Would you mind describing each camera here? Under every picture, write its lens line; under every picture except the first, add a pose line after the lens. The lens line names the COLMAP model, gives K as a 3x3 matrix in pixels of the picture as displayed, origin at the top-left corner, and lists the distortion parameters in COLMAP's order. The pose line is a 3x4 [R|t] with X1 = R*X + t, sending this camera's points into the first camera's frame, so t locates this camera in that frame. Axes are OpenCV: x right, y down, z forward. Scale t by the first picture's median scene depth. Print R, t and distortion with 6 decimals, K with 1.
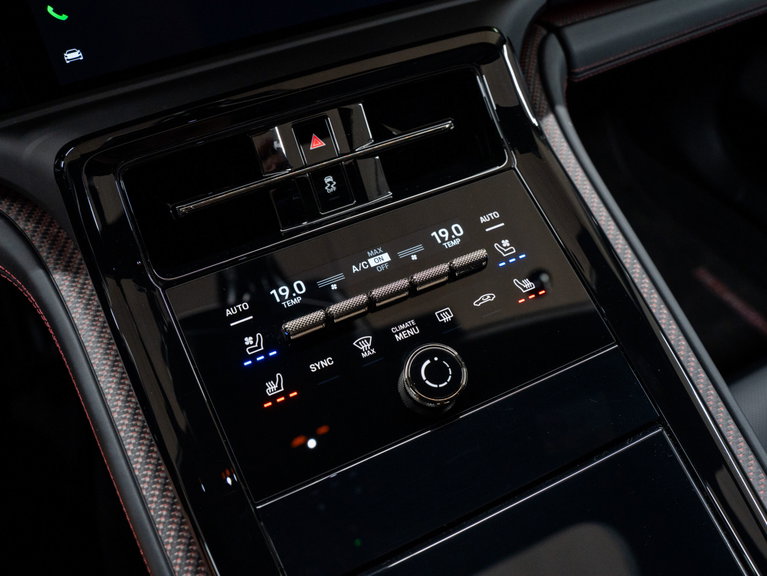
lens RADIAL K [[697.7, 0, 383.2], [0, 697.7, 292.7], [0, 0, 1]] dist [-0.072587, 0.000000]
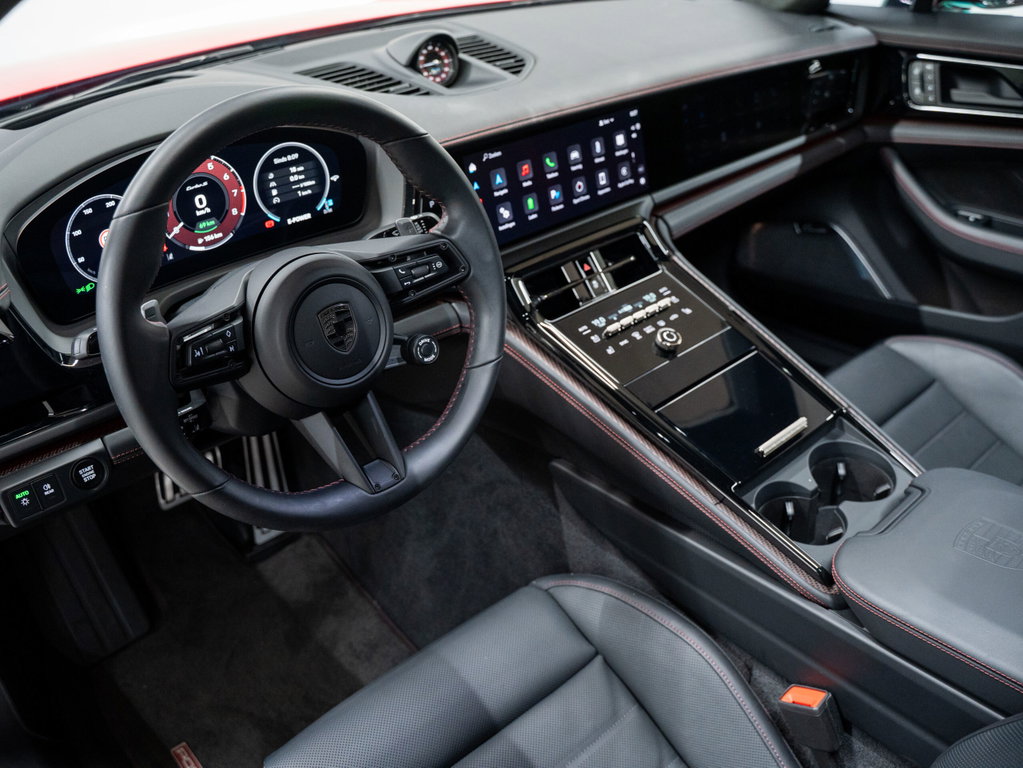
lens RADIAL K [[930.6, 0, 516.6], [0, 930.6, 379.9], [0, 0, 1]] dist [-0.072587, 0.000000]
pose [[0.960211, -0.144391, 0.239054, -1.100297], [0.206489, 0.943384, -0.259594, 0.878062], [-0.188036, 0.298627, 0.935662, -1.700551]]
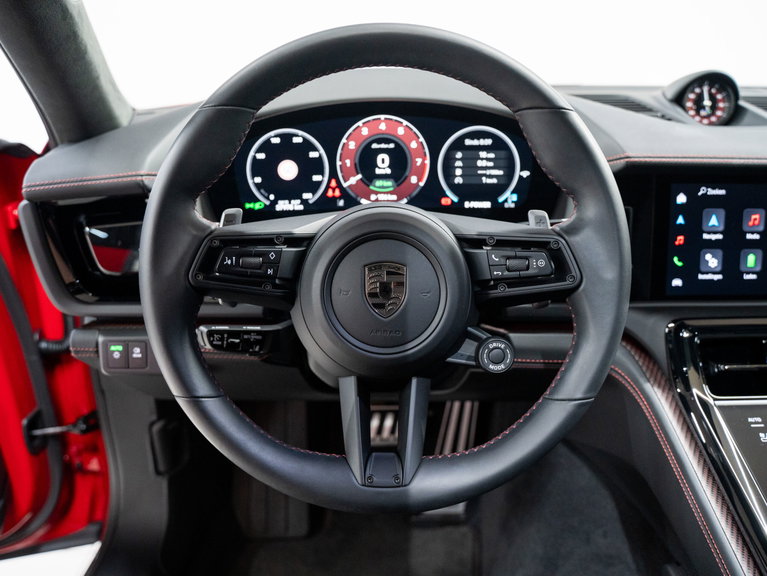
lens RADIAL K [[697.7, 0, 383.0], [0, 697.7, 291.2], [0, 0, 1]] dist [-0.072587, 0.000000]
pose [[0.902835, 0.180193, -0.390410, -0.412520], [-0.332787, 0.867786, -0.369054, 0.654125], [0.272291, 0.463118, 0.843433, -0.854612]]
